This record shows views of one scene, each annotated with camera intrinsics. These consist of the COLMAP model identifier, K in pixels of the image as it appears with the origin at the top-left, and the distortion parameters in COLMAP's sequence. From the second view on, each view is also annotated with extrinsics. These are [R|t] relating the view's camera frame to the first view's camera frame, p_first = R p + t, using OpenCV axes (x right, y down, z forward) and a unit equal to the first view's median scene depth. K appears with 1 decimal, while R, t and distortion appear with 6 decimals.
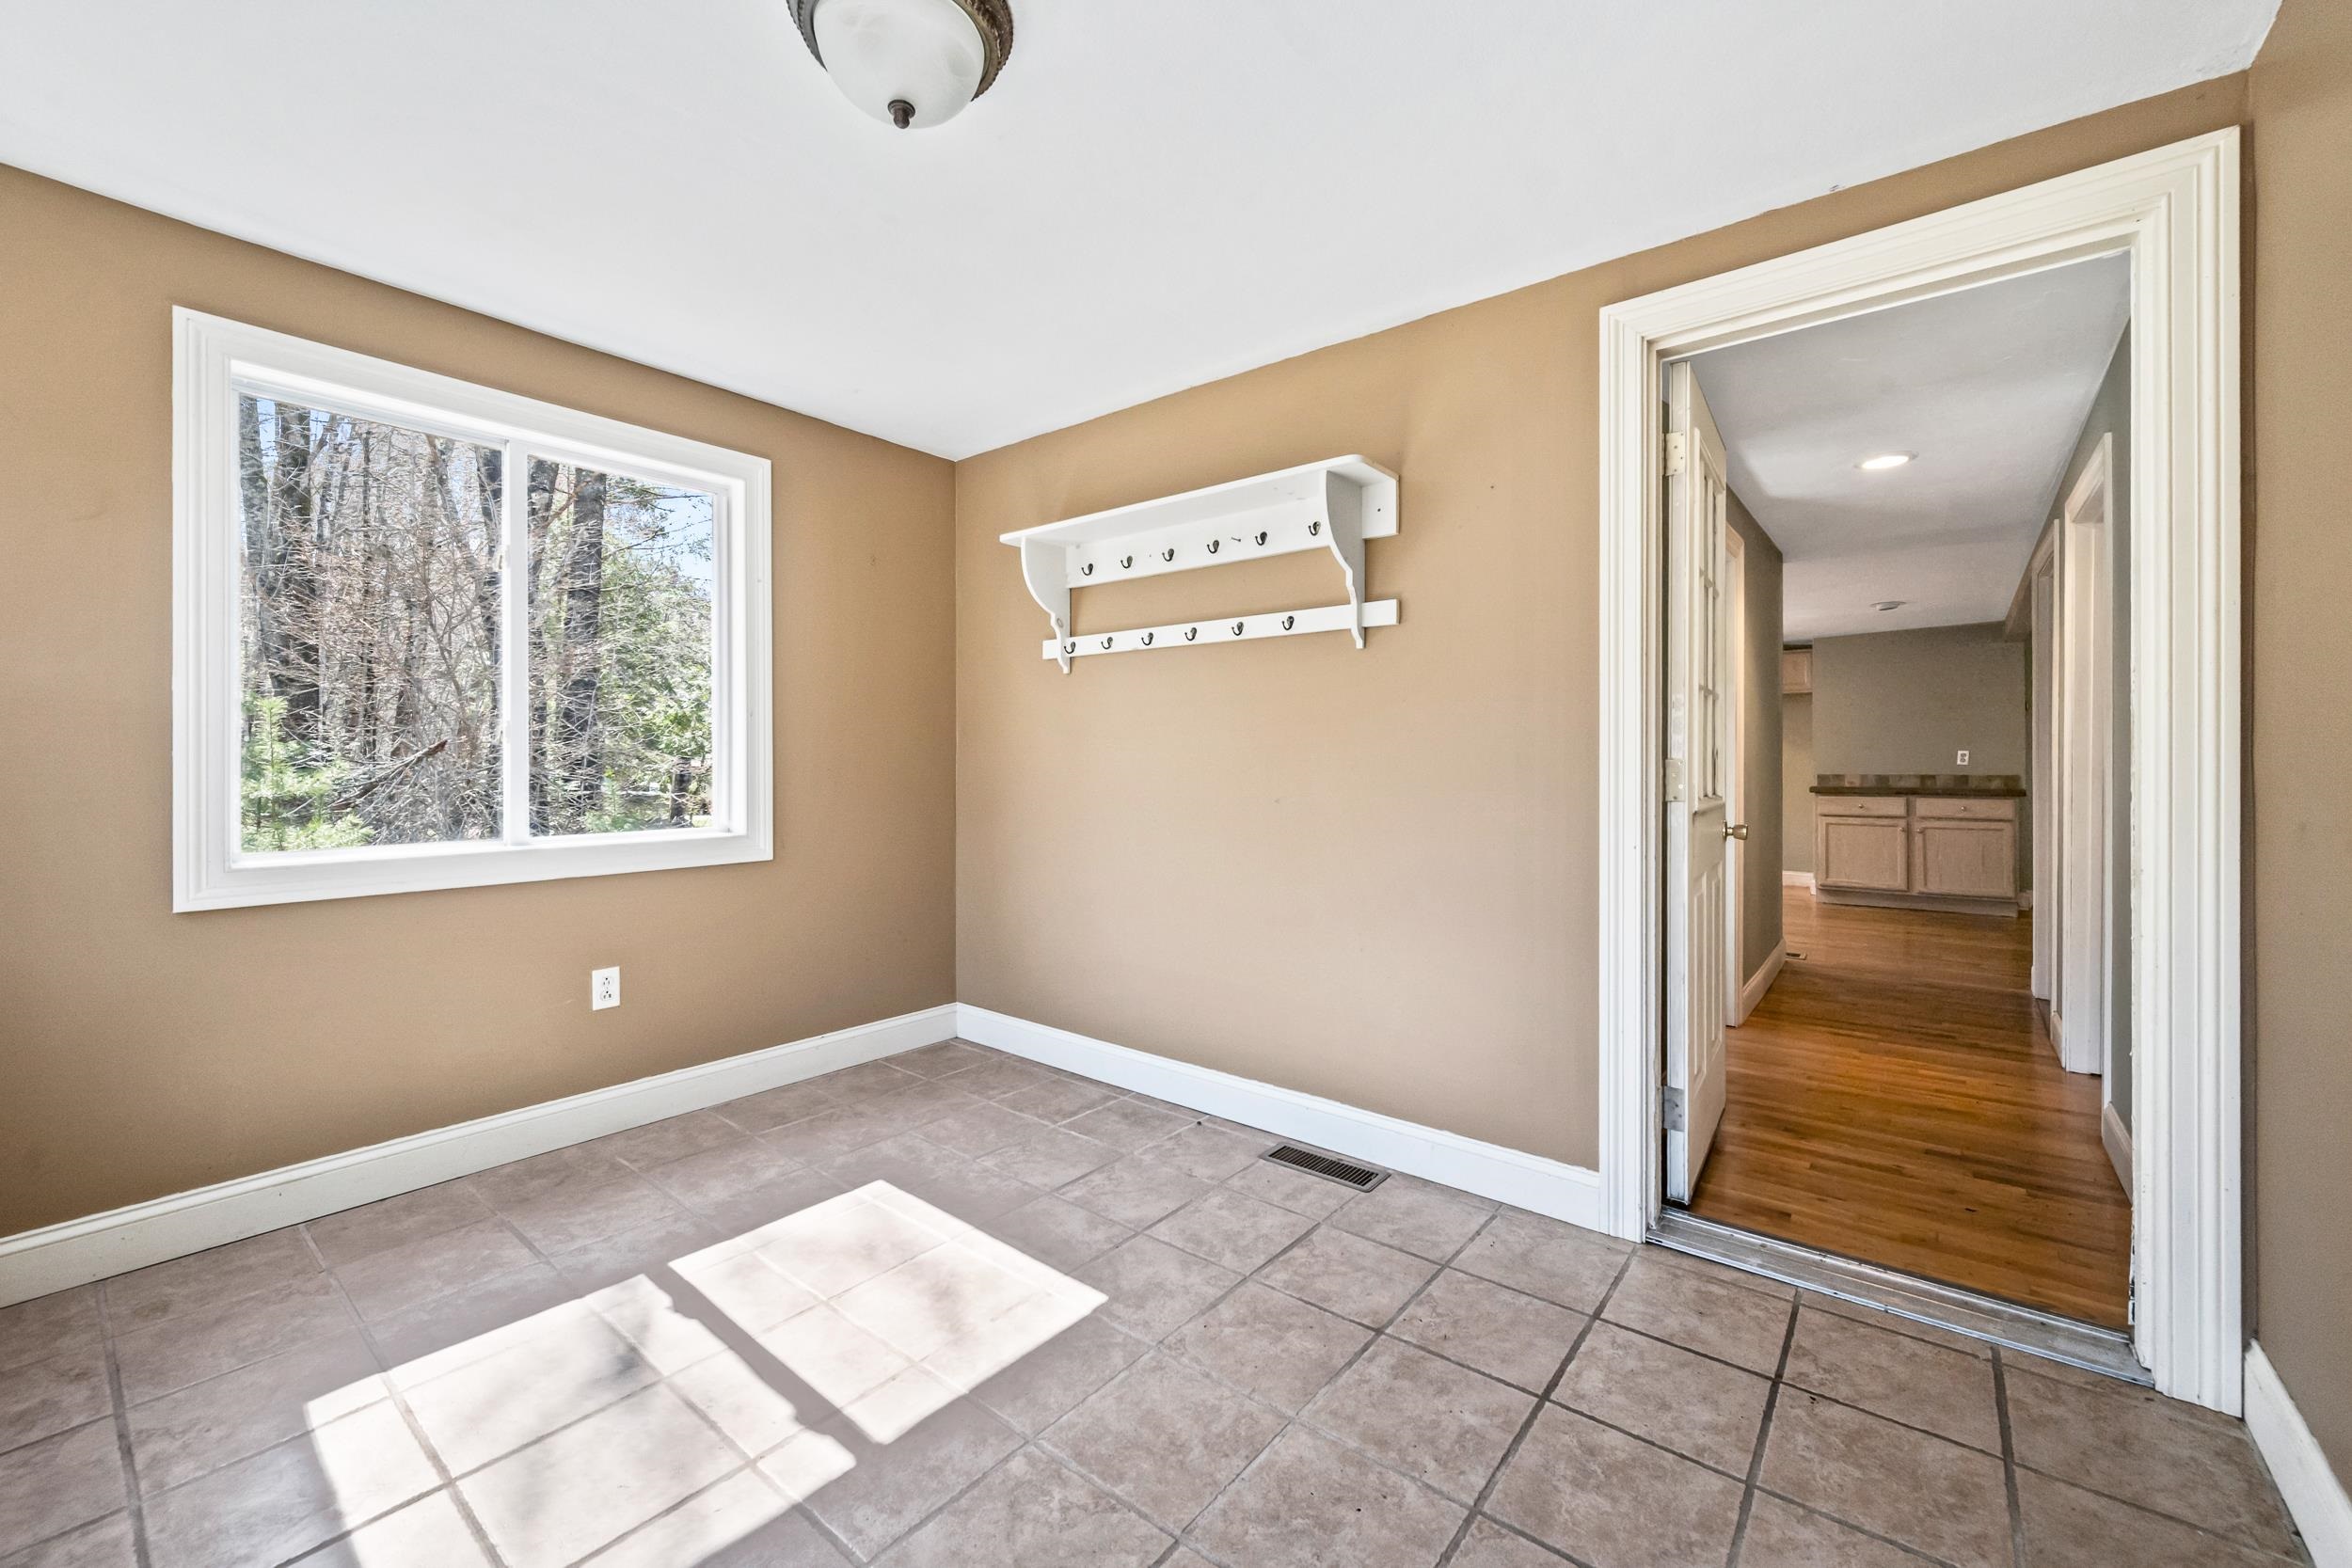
lens RADIAL K [[940.1, 0, 1182.4], [0, 940.1, 765.9], [0, 0, 1]] dist [0.000064, 0.000438]
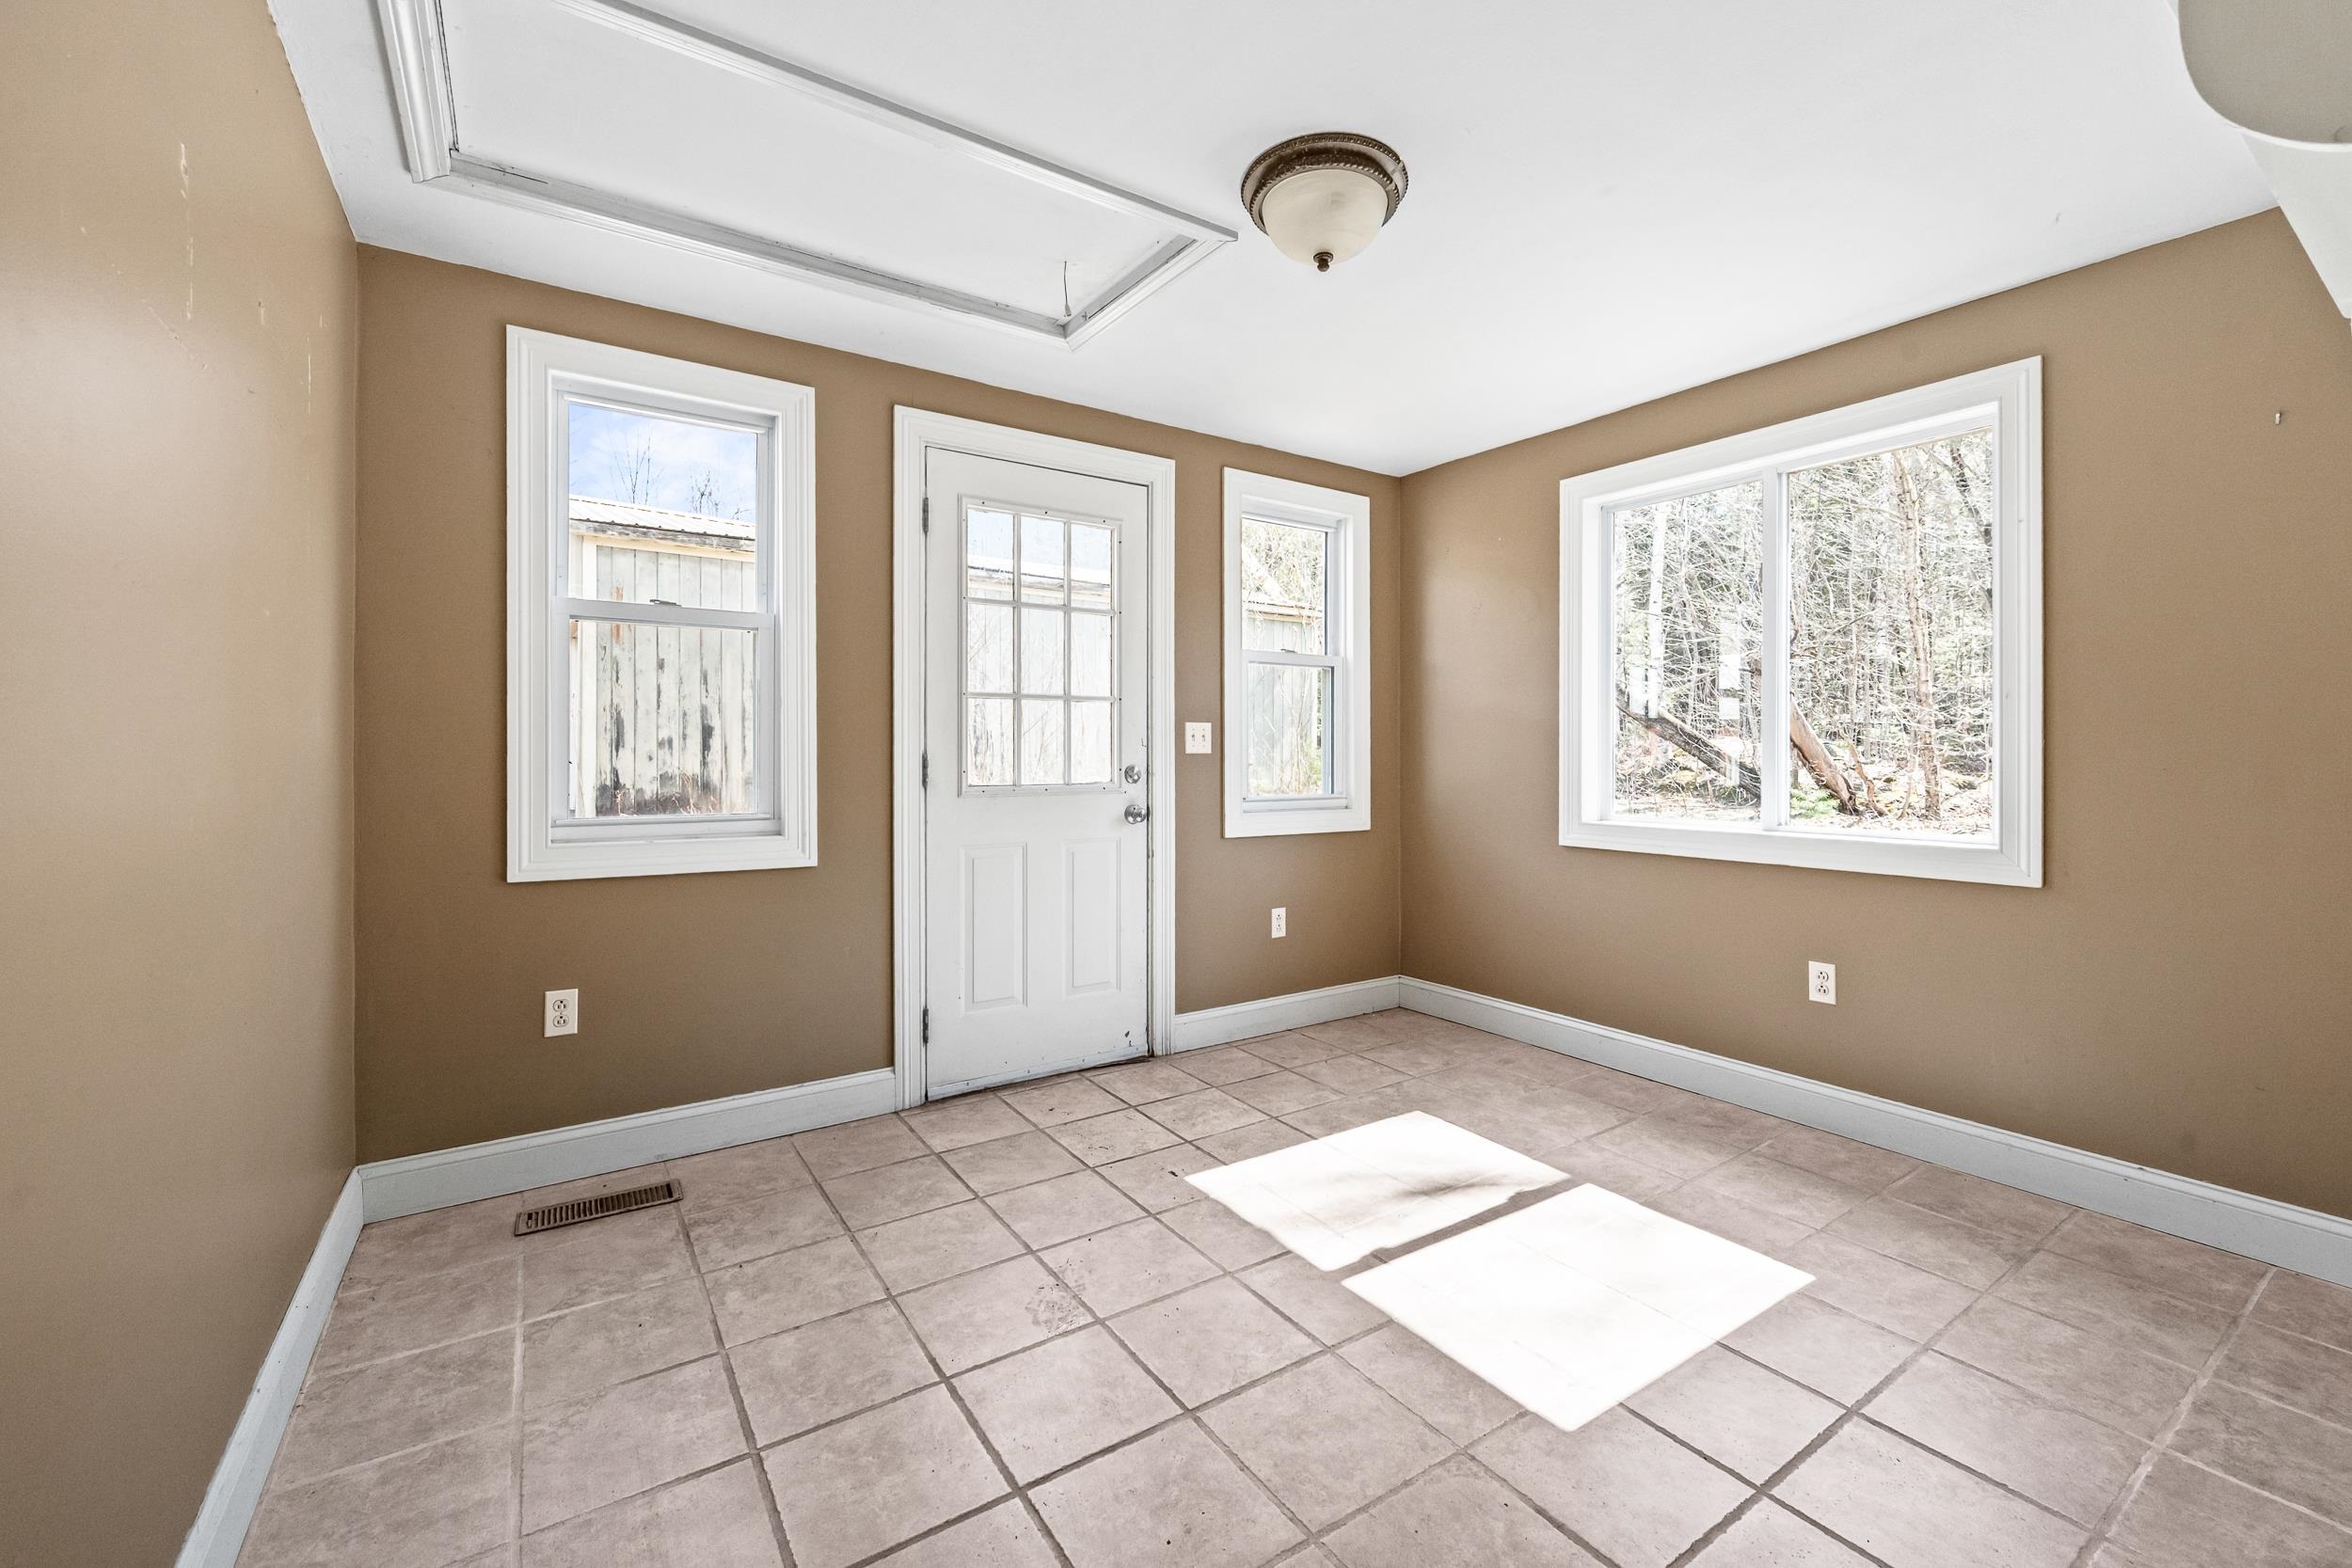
lens RADIAL K [[940.1, 0, 1177.3], [0, 940.1, 762.6], [0, 0, 1]] dist [0.000064, 0.000438]
pose [[-0.289589, 0.012543, -0.957069, 0.616681], [-0.009069, 0.999833, 0.015847, -0.007465], [0.957108, 0.013269, -0.289427, 0.722870]]
